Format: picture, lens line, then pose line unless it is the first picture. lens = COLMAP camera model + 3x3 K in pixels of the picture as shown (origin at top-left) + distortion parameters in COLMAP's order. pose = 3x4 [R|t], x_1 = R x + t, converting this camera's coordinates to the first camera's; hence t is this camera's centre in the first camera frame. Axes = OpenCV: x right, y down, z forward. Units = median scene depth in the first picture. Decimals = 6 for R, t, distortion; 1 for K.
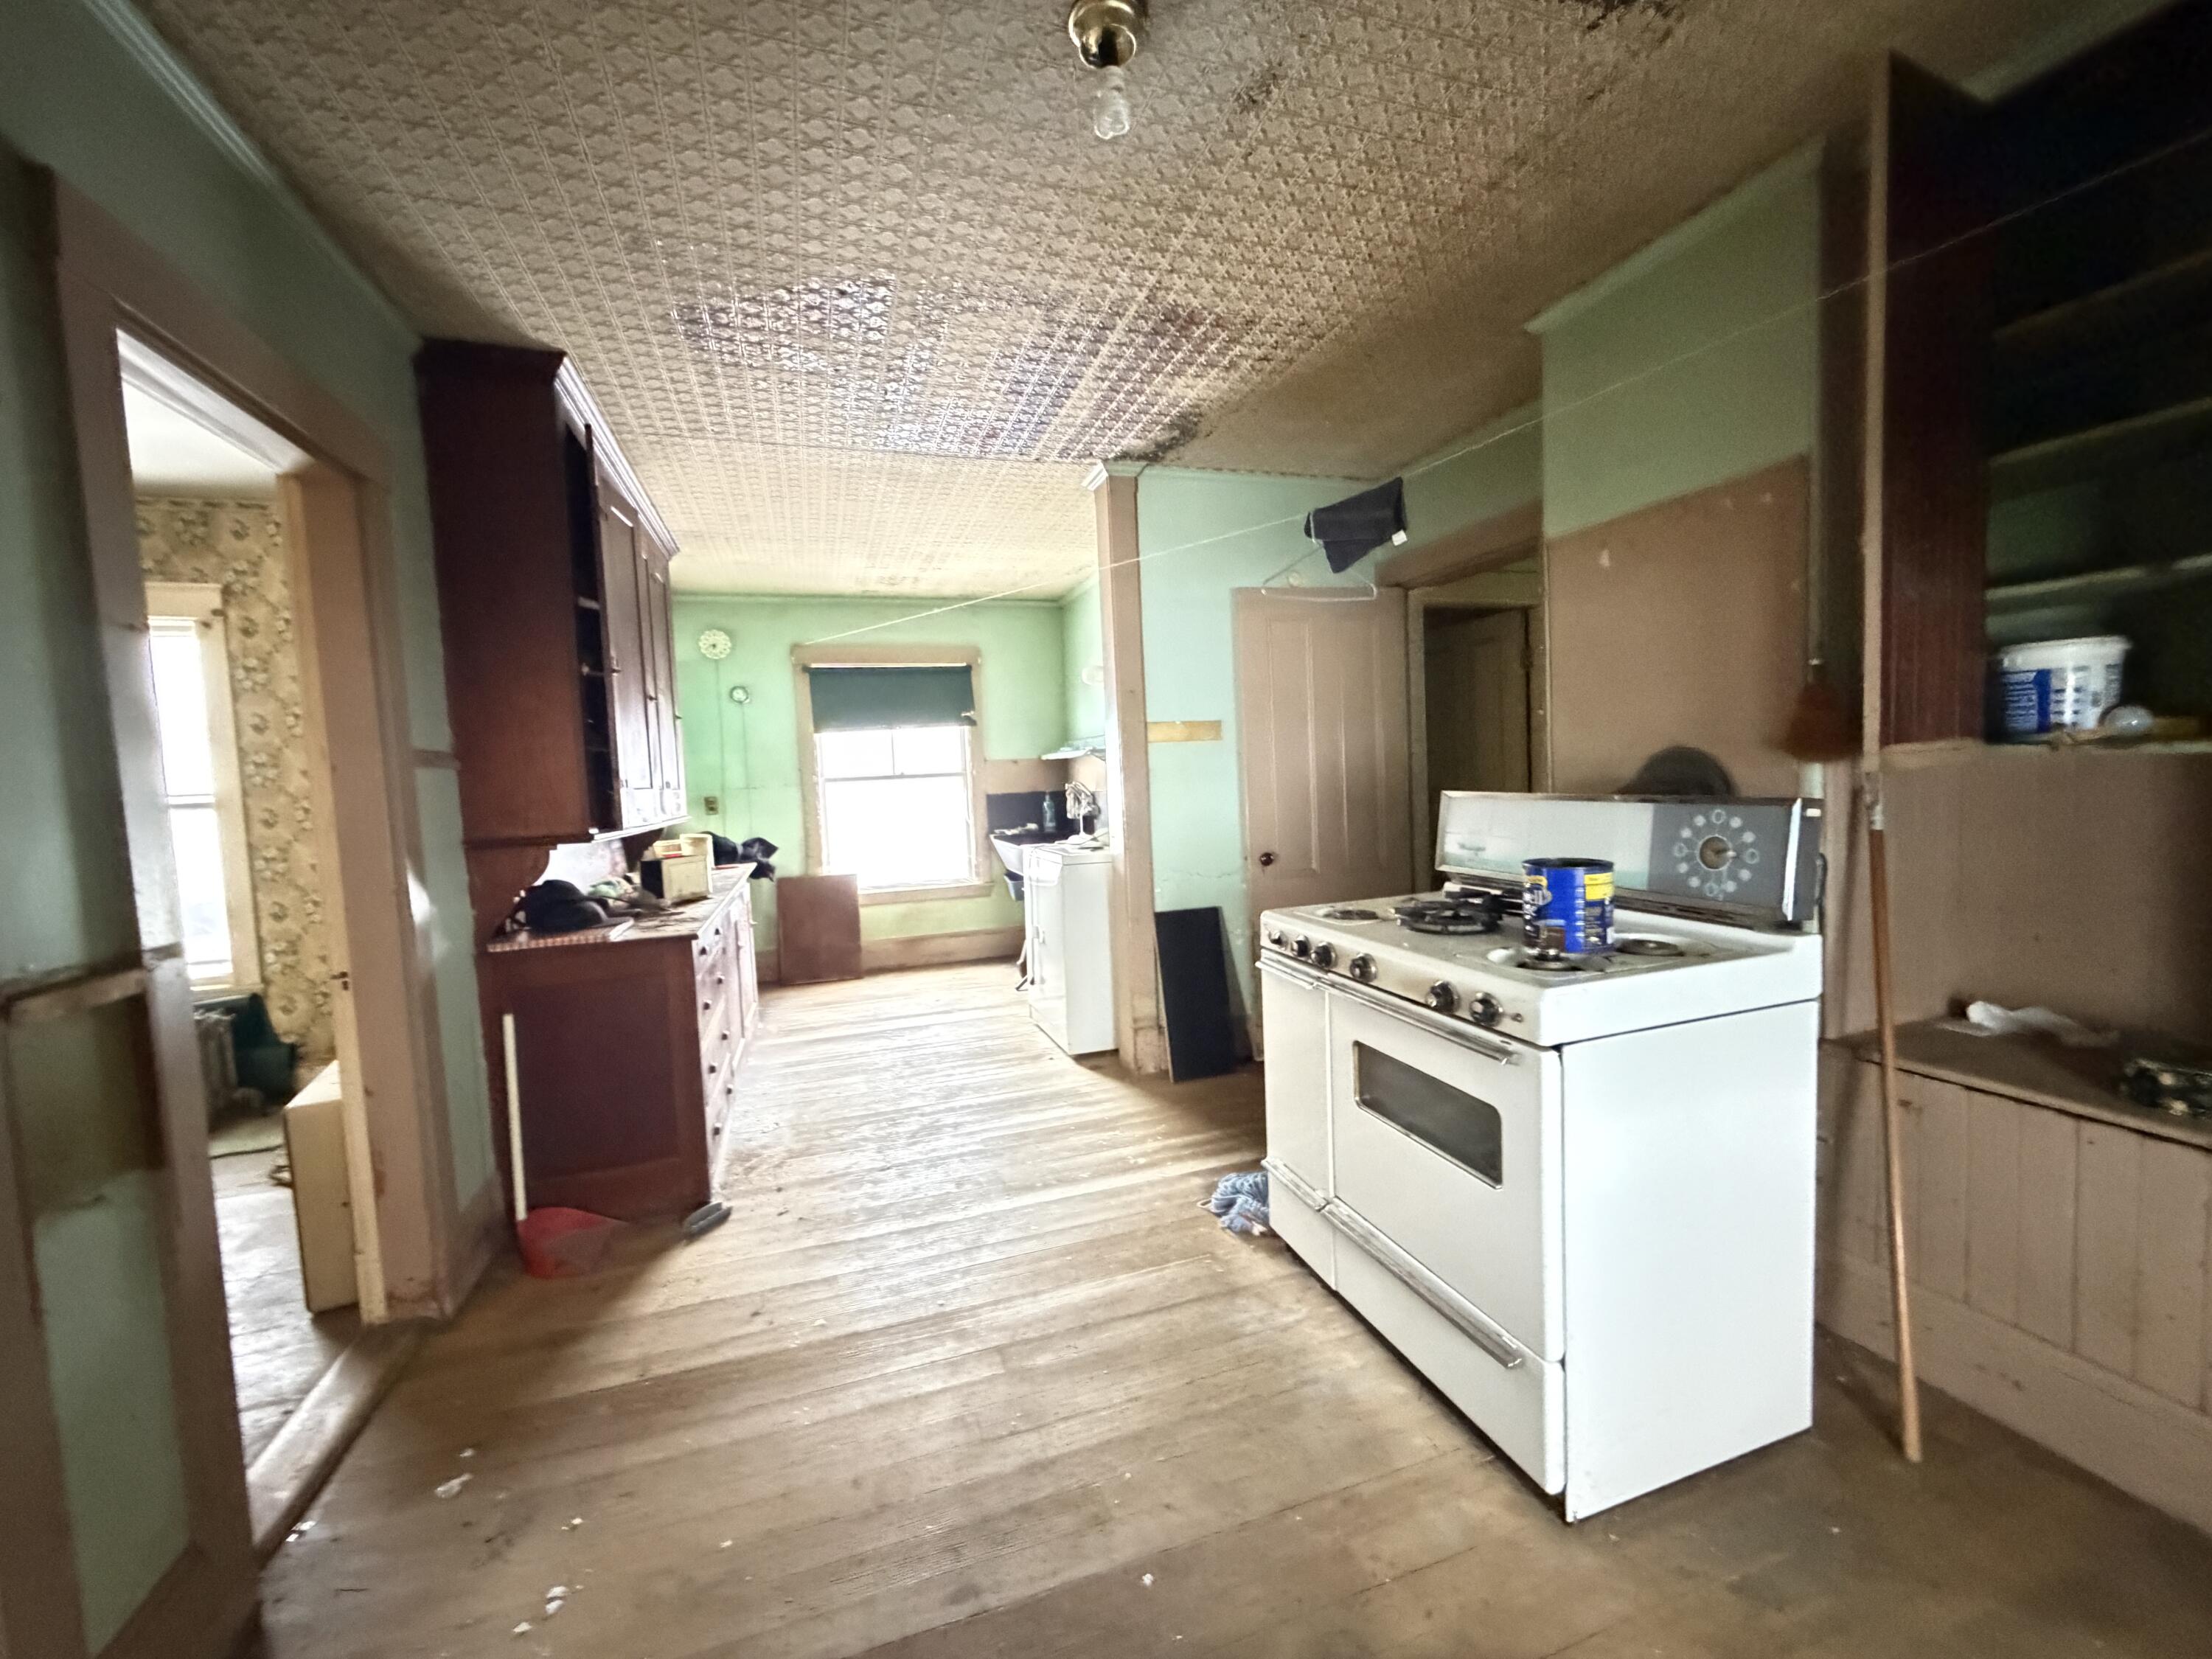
lens RADIAL K [[881.3, 0, 1095.6], [0, 881.3, 829.3], [0, 0, 1]] dist [0.001207, -0.000740]
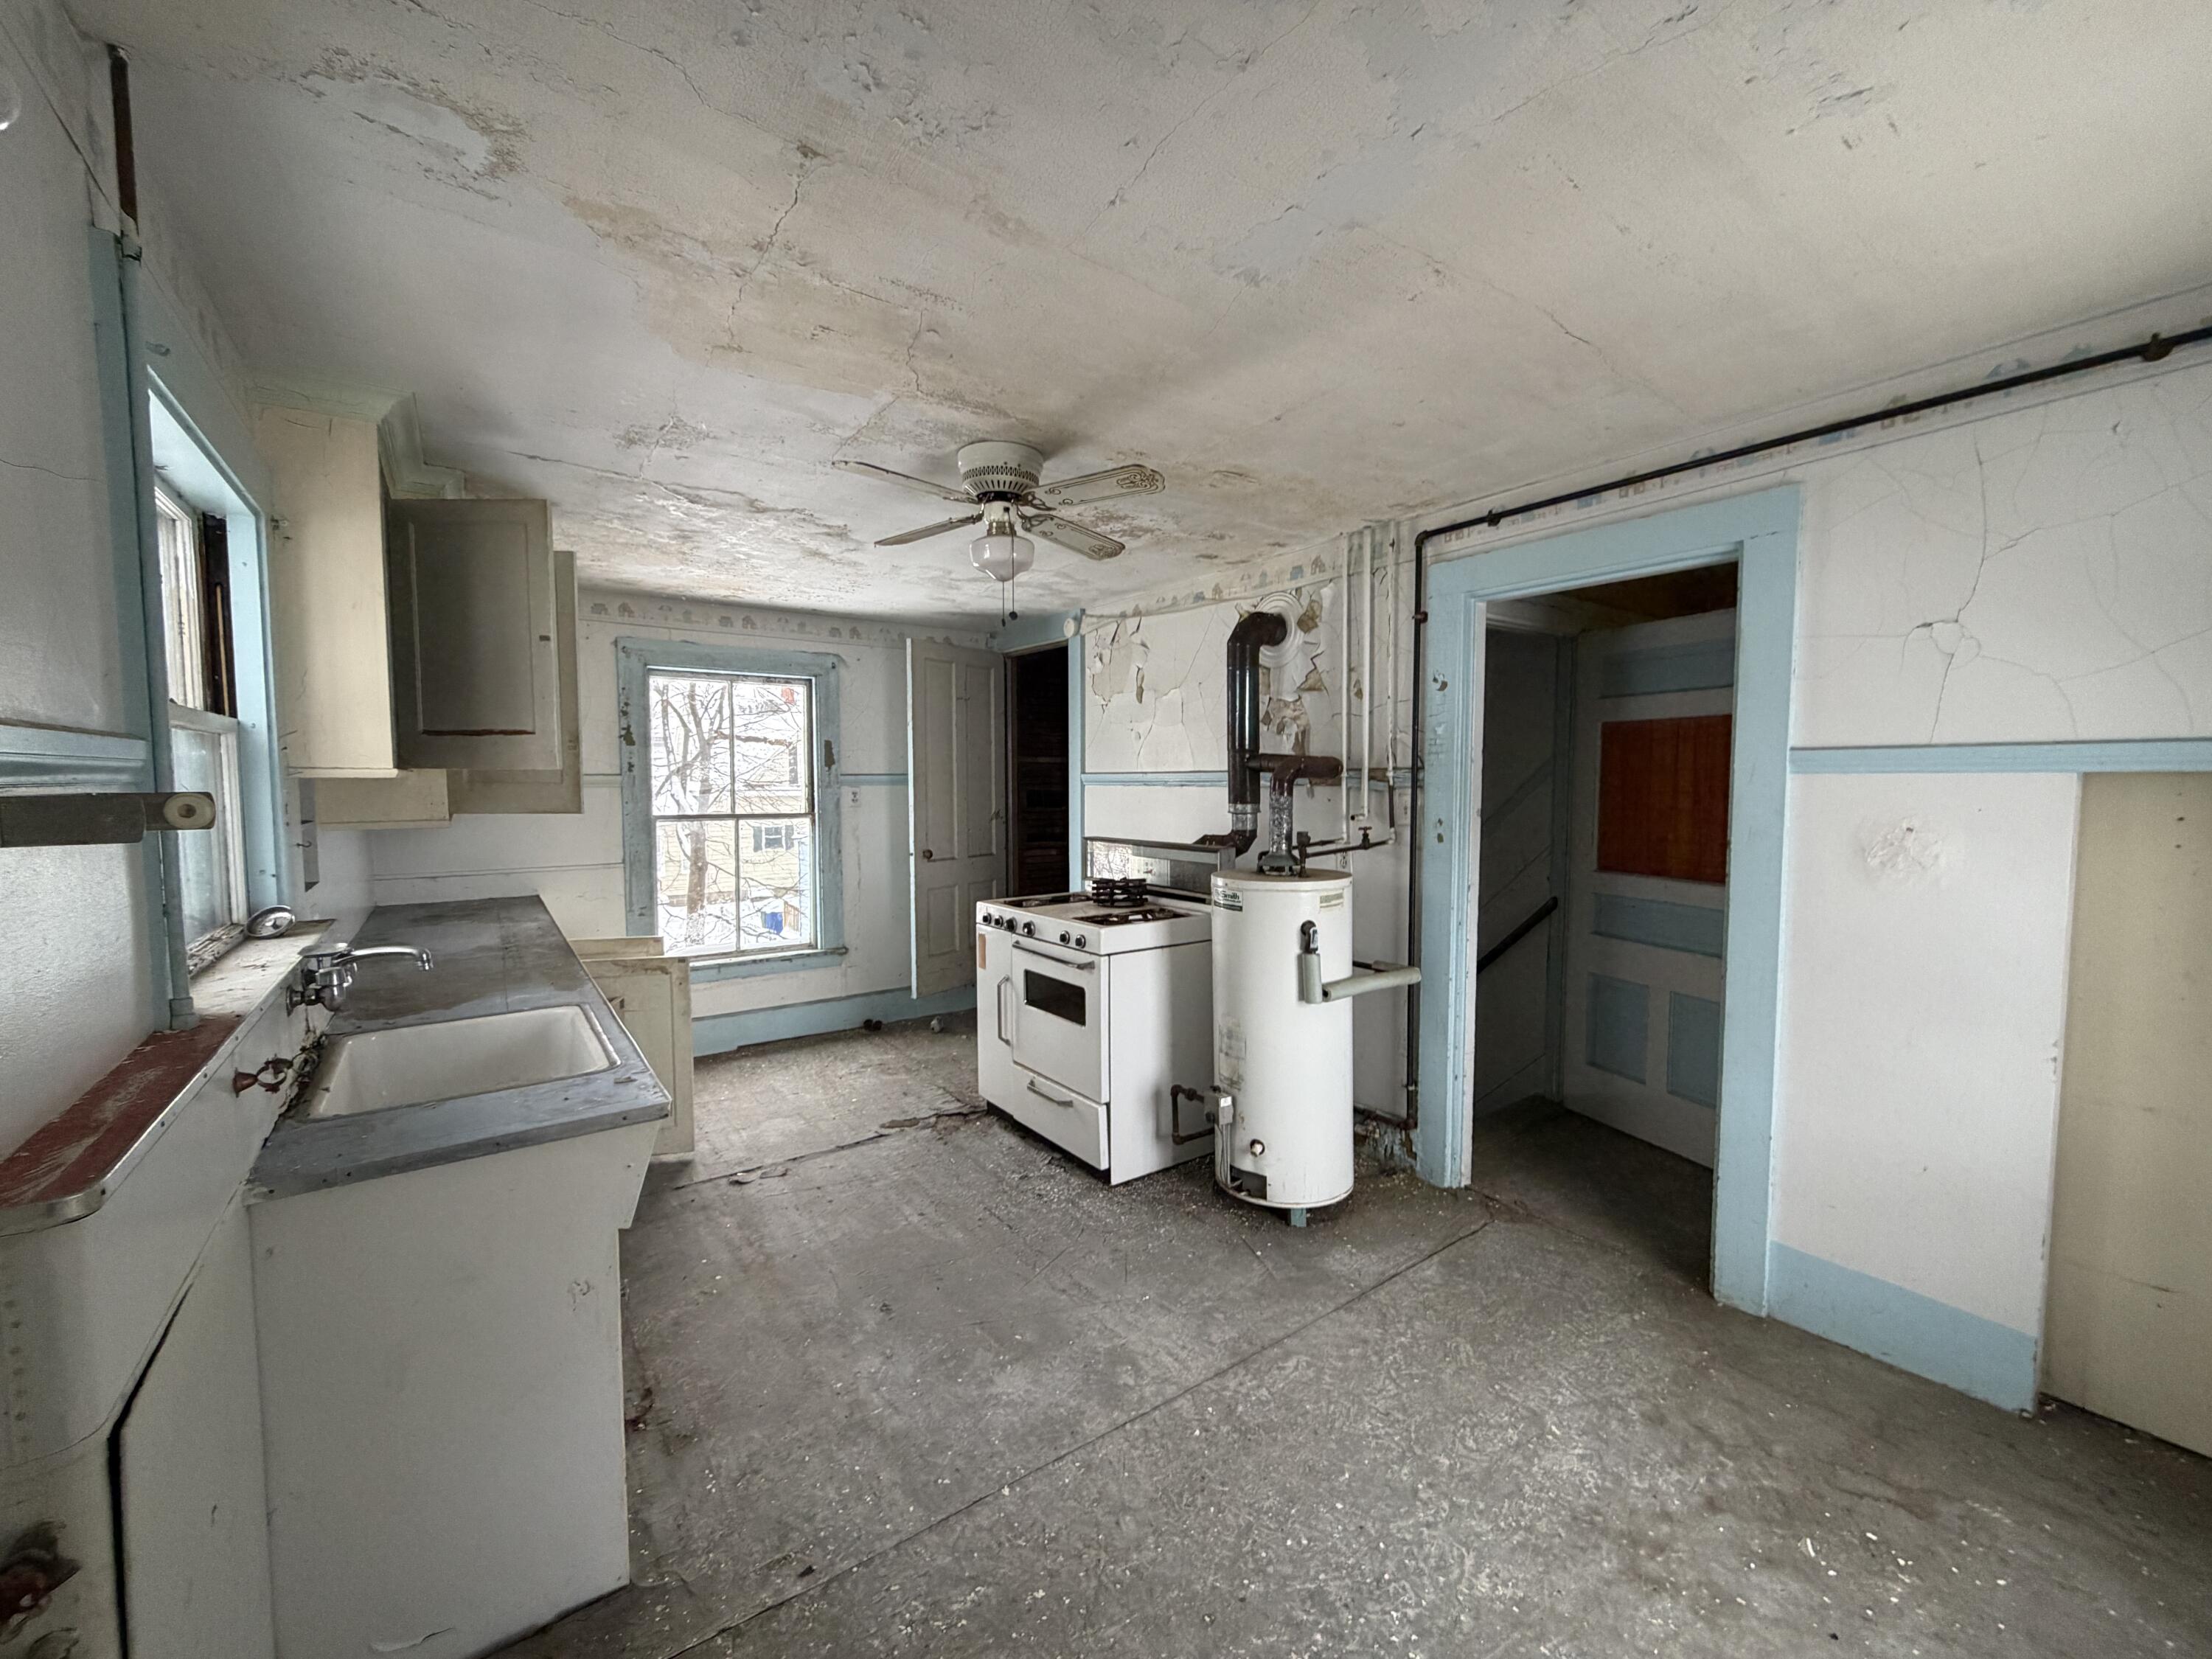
lens RADIAL K [[881.3, 0, 1105.3], [0, 881.3, 826.4], [0, 0, 1]] dist [0.001207, -0.000740]
pose [[0.950256, 0.027260, 0.310274, -0.091297], [-0.021434, 0.999524, -0.022170, -0.013938], [-0.310731, 0.014417, 0.950389, -0.595806]]
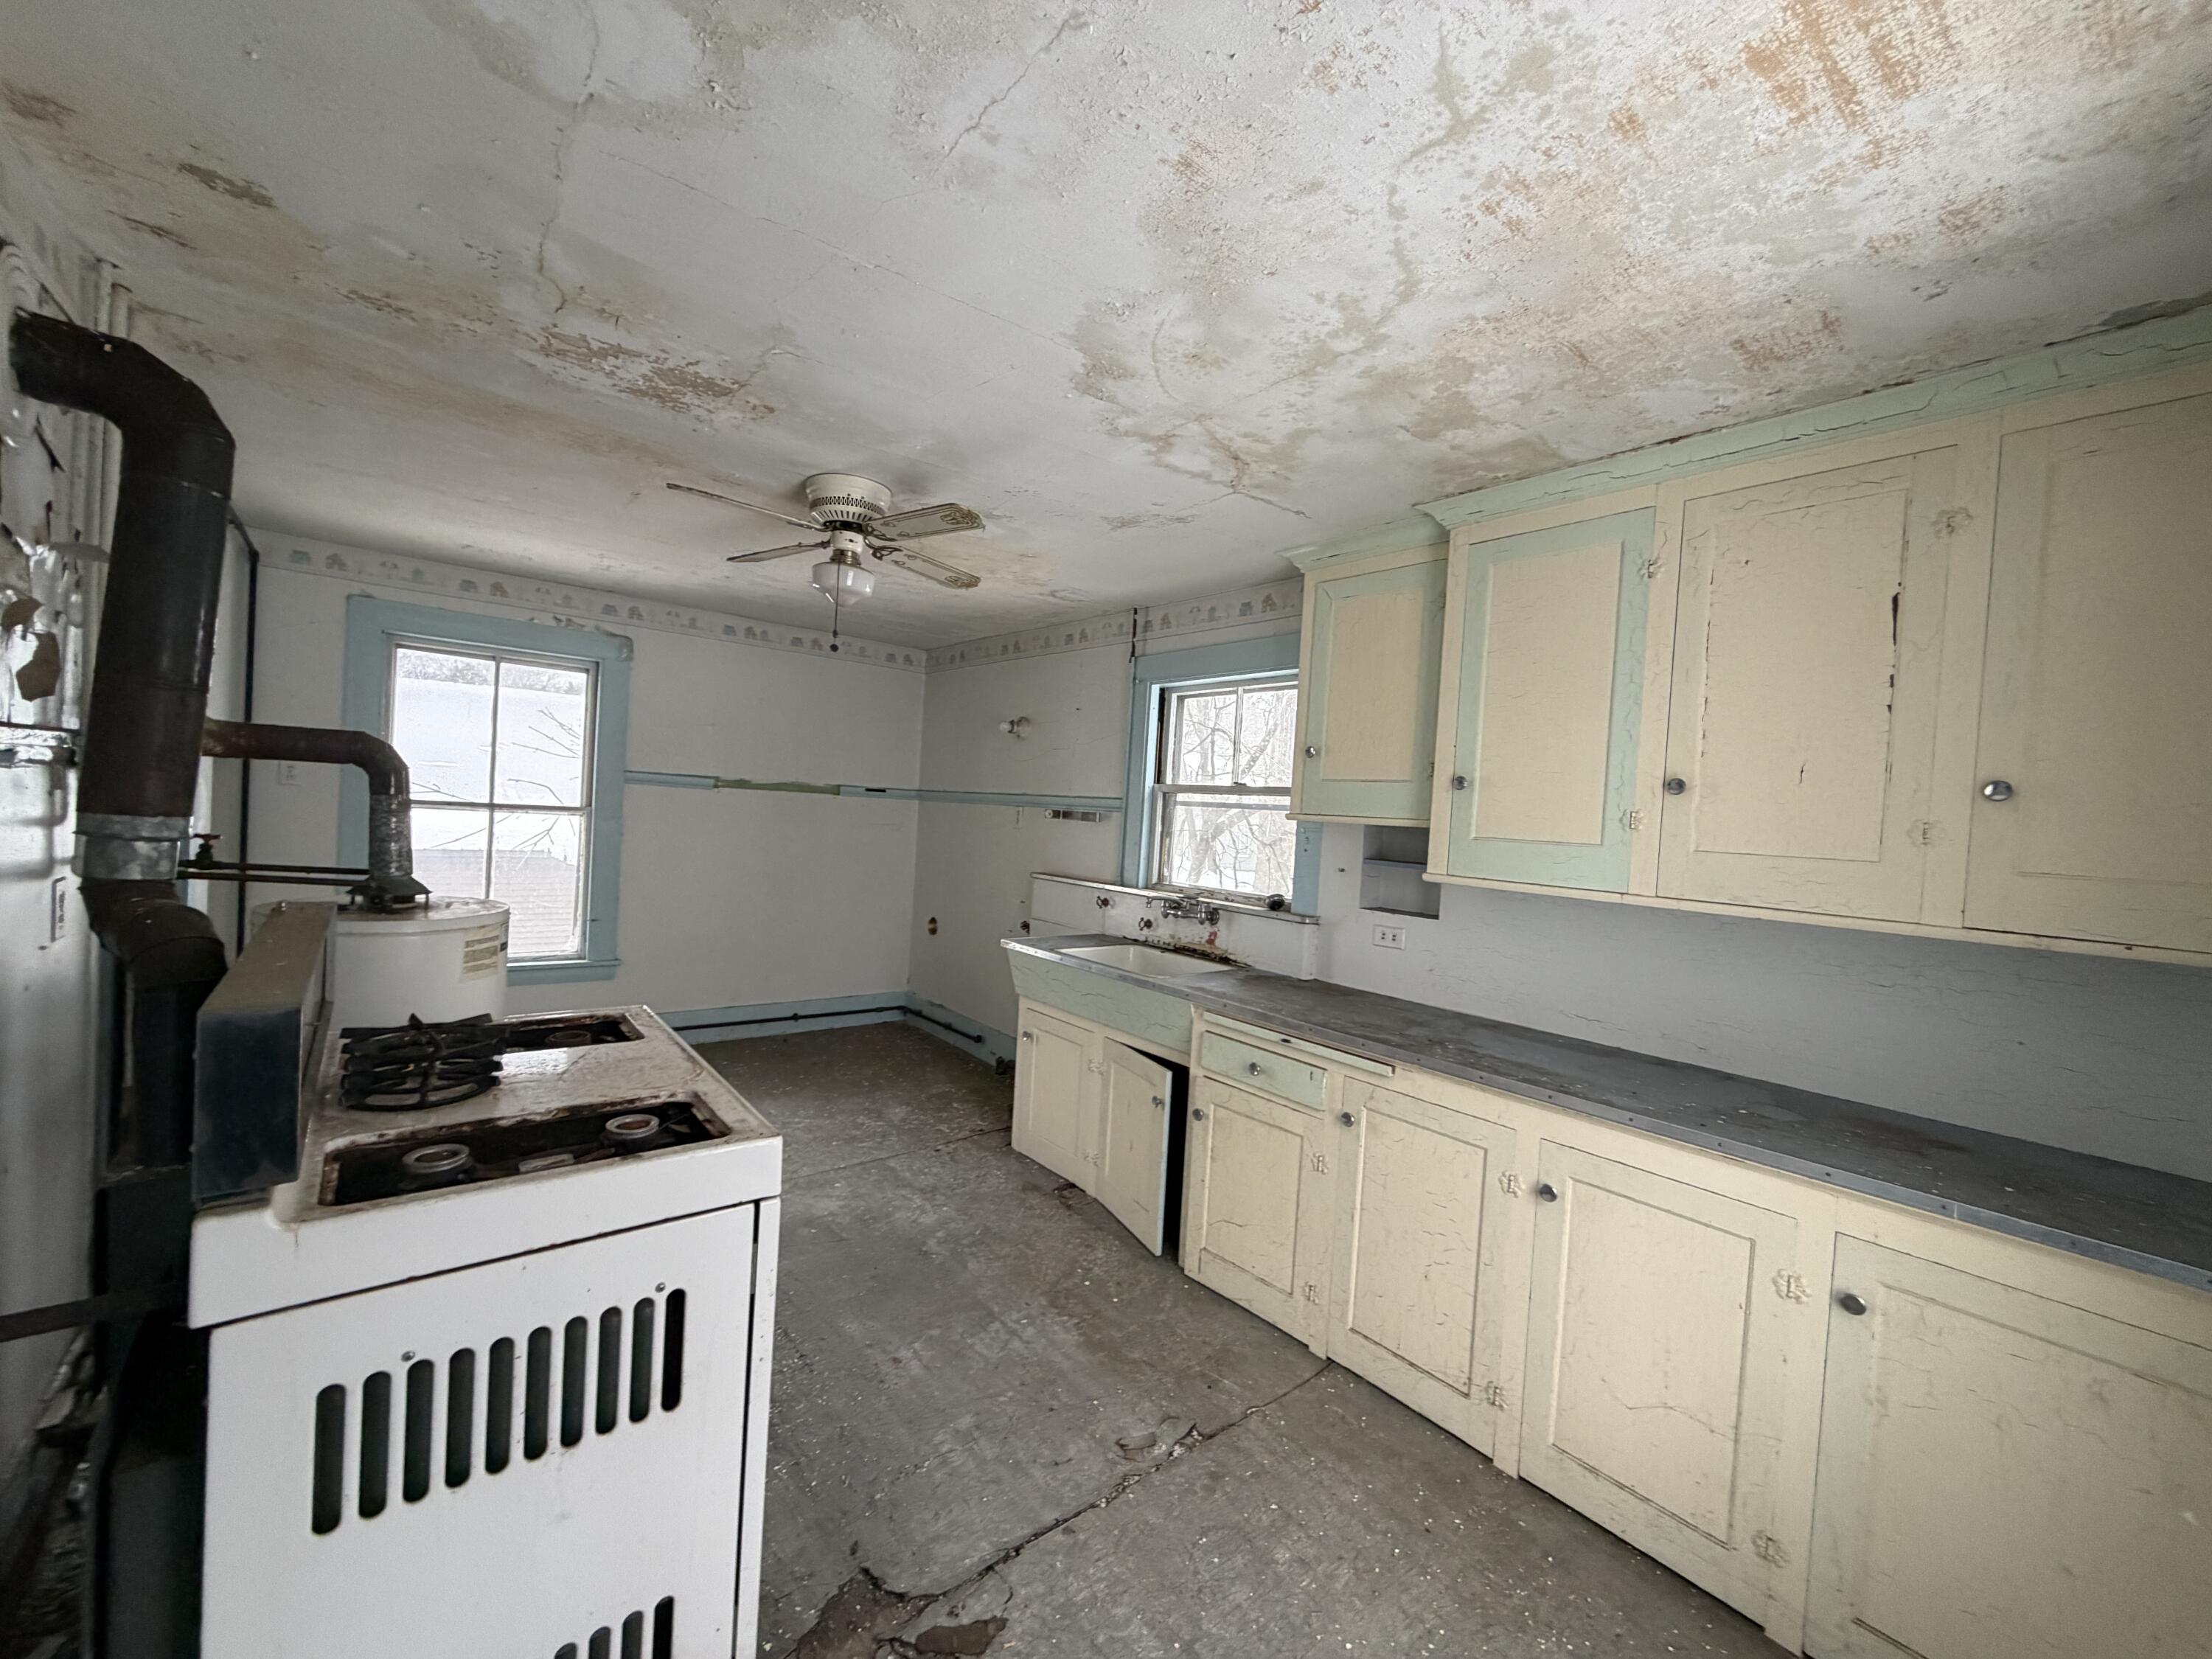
lens RADIAL K [[881.3, 0, 1104.7], [0, 881.3, 828.2], [0, 0, 1]] dist [0.001207, -0.000740]
pose [[-0.932616, -0.002804, -0.360860, 0.182292], [-0.041831, 0.994069, 0.100385, -0.163346], [0.358439, 0.108716, -0.927202, 1.455239]]
